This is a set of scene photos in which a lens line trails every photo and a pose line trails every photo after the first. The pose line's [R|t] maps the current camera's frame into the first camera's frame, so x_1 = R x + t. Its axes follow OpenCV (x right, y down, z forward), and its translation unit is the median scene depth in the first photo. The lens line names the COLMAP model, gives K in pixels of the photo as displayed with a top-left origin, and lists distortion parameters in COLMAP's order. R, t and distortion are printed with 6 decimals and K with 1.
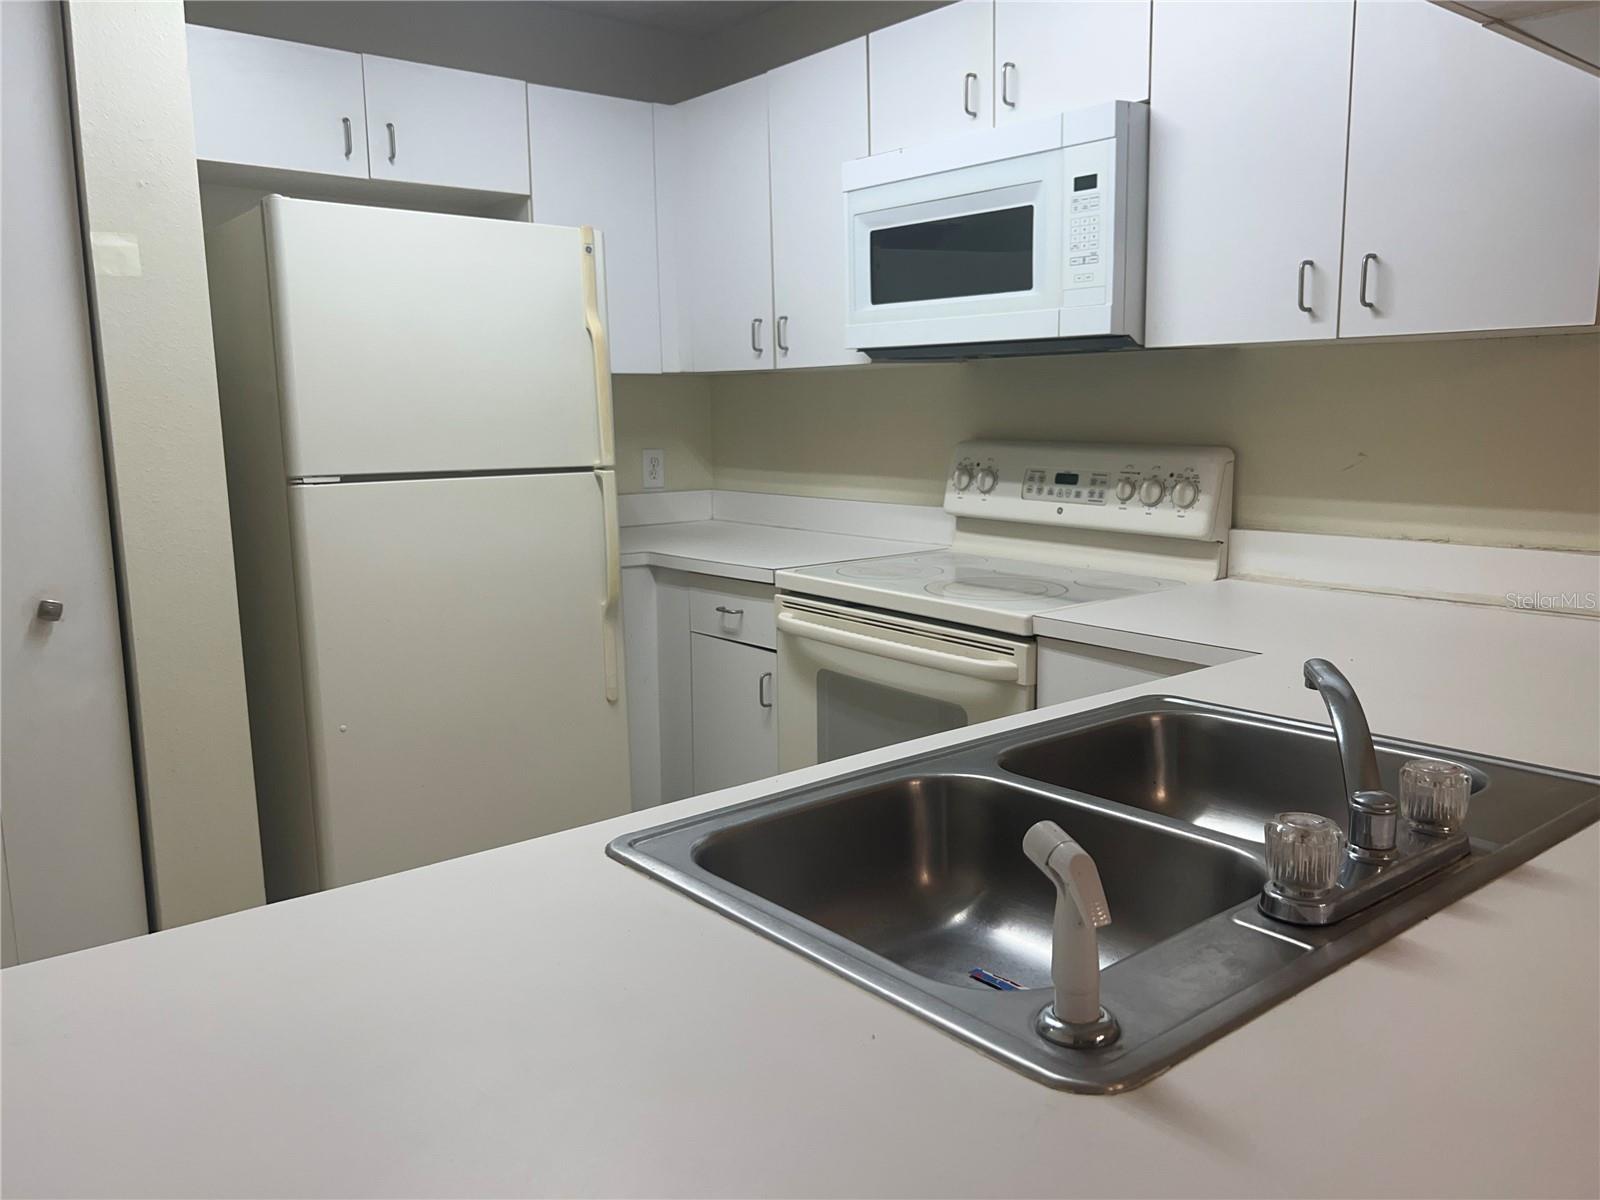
lens RADIAL K [[1229.1, 0, 807.9], [0, 1229.1, 606.2], [0, 0, 1]] dist [0.043217, -0.031148]
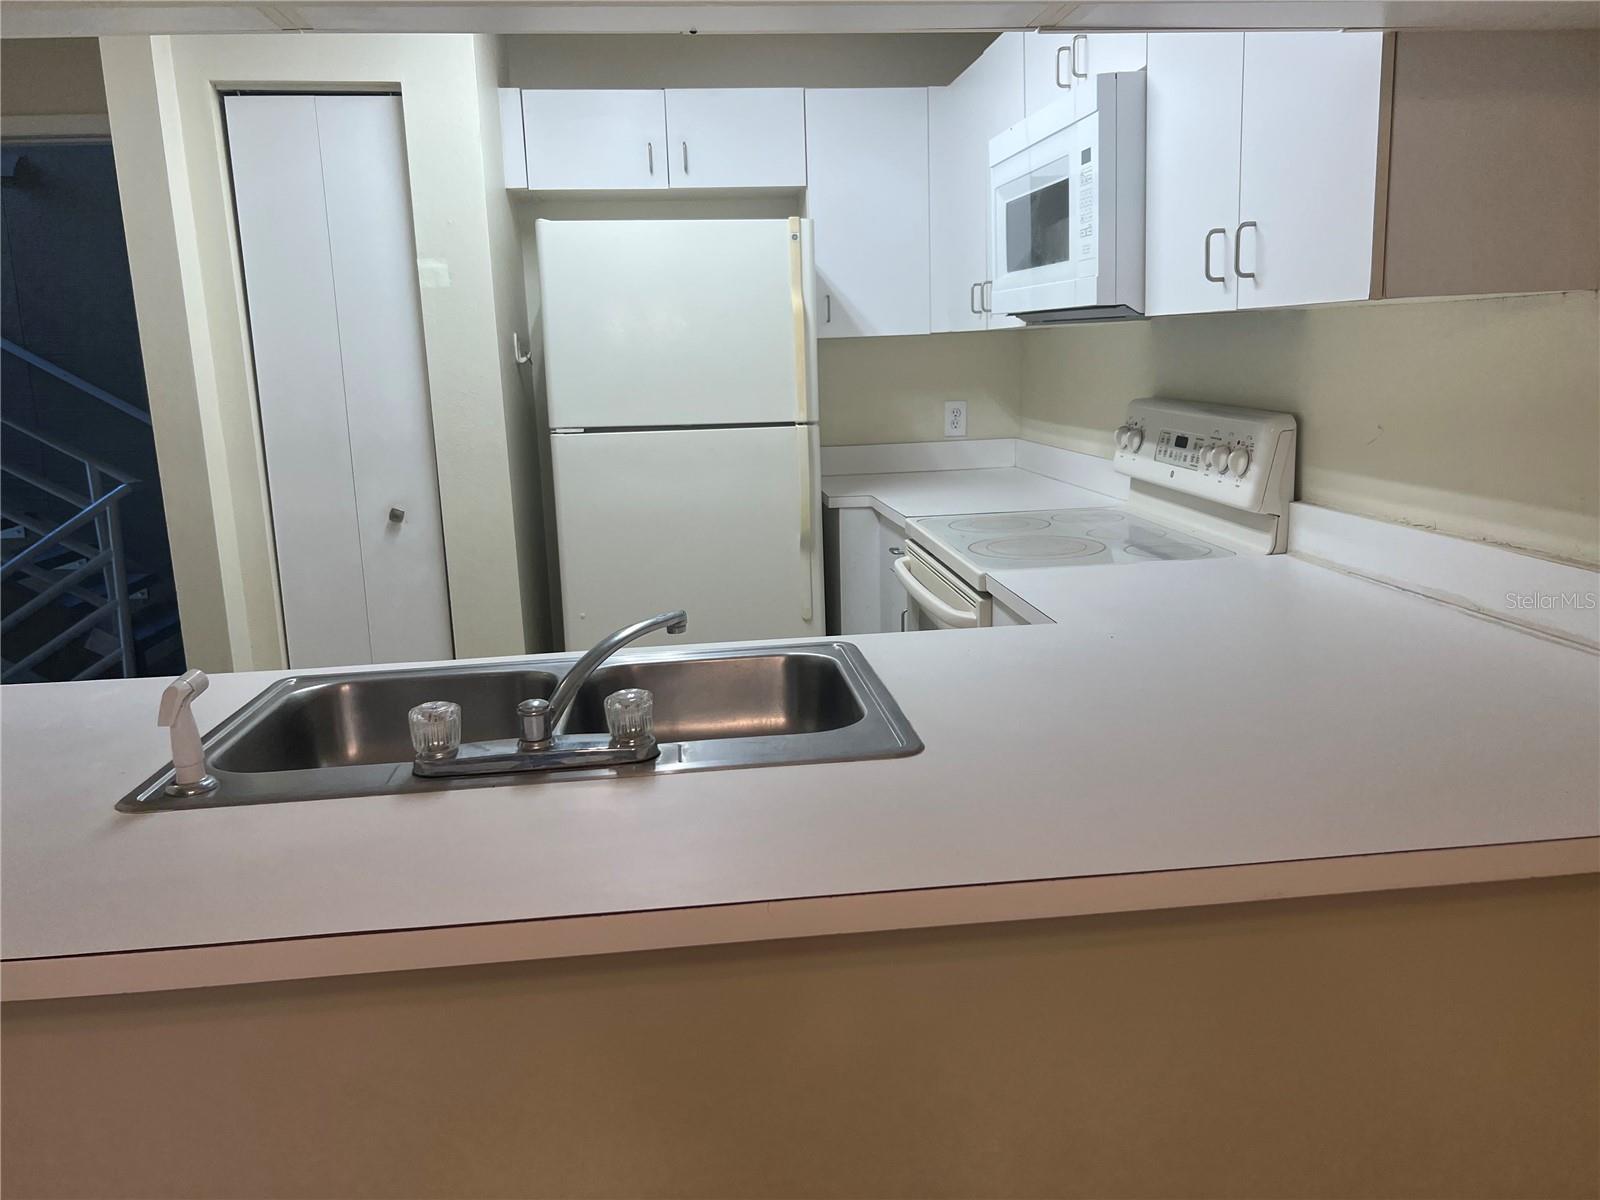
lens RADIAL K [[1229.1, 0, 805.0], [0, 1229.1, 600.6], [0, 0, 1]] dist [0.043217, -0.031148]
pose [[0.840627, 0.095241, -0.533175, 0.508260], [-0.067502, 0.995165, 0.071339, -0.028010], [0.537391, -0.023979, 0.842992, 0.002704]]
